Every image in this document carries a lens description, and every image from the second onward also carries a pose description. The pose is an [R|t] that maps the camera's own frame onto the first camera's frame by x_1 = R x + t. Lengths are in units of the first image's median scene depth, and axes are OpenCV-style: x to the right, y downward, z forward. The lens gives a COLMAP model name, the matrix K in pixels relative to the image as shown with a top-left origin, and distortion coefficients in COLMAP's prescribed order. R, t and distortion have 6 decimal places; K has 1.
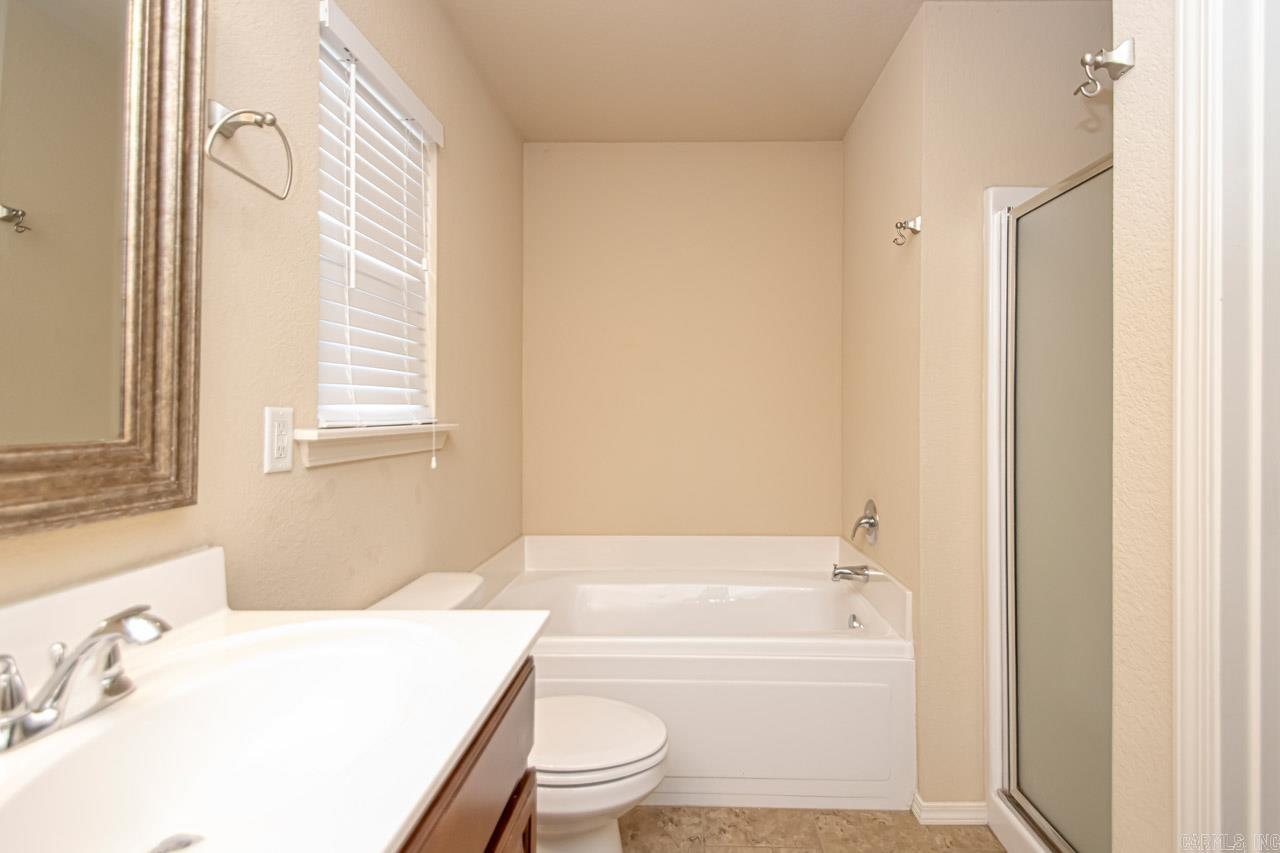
lens RADIAL K [[675.8, 0, 662.0], [0, 675.8, 390.9], [0, 0, 1]] dist [0.029513, -0.000651]
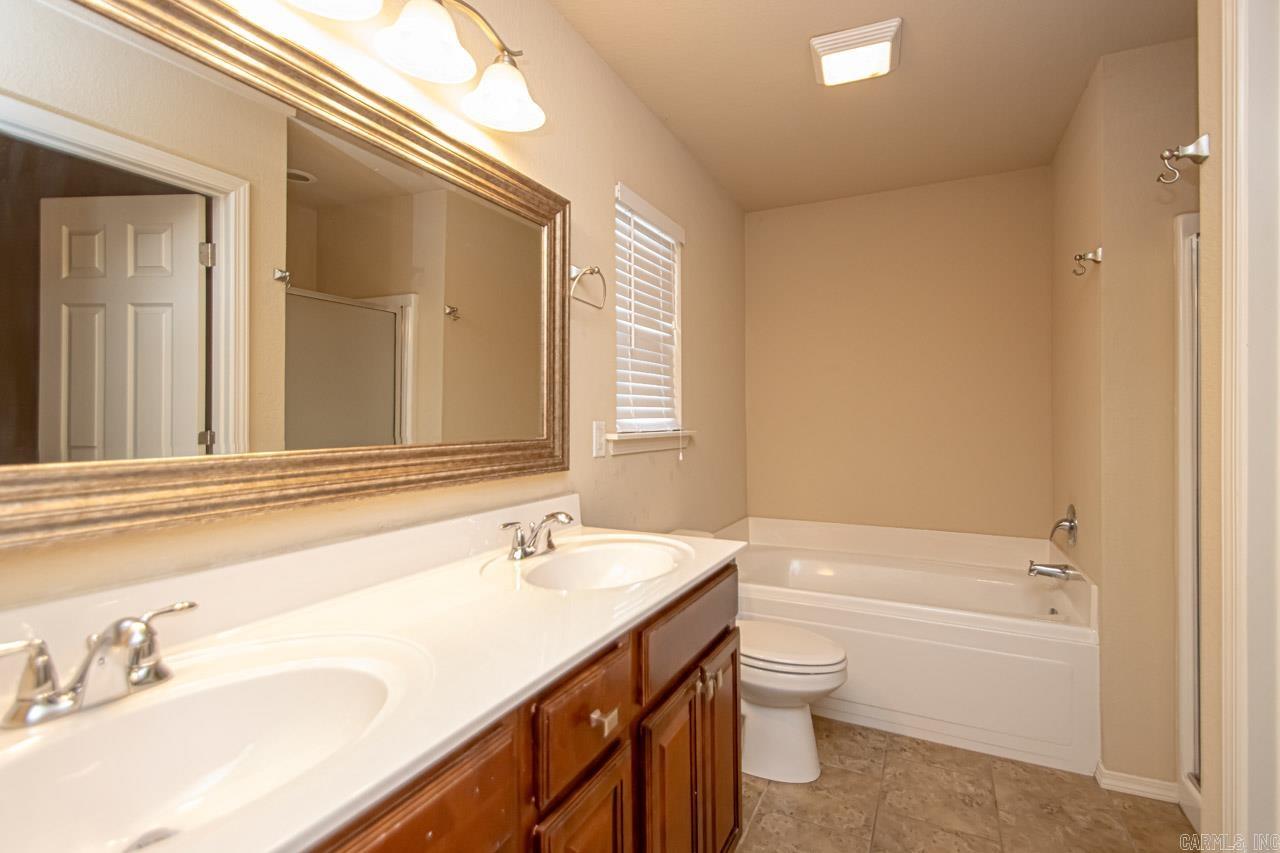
lens RADIAL K [[634.2, 0, 584.1], [0, 634.2, 405.0], [0, 0, 1]] dist [0.026603, -0.000113]
pose [[0.888315, -0.009265, -0.459140, 0.120245], [0.014113, 0.999875, 0.007128, -0.021462], [0.459017, -0.012812, 0.888335, -0.348739]]
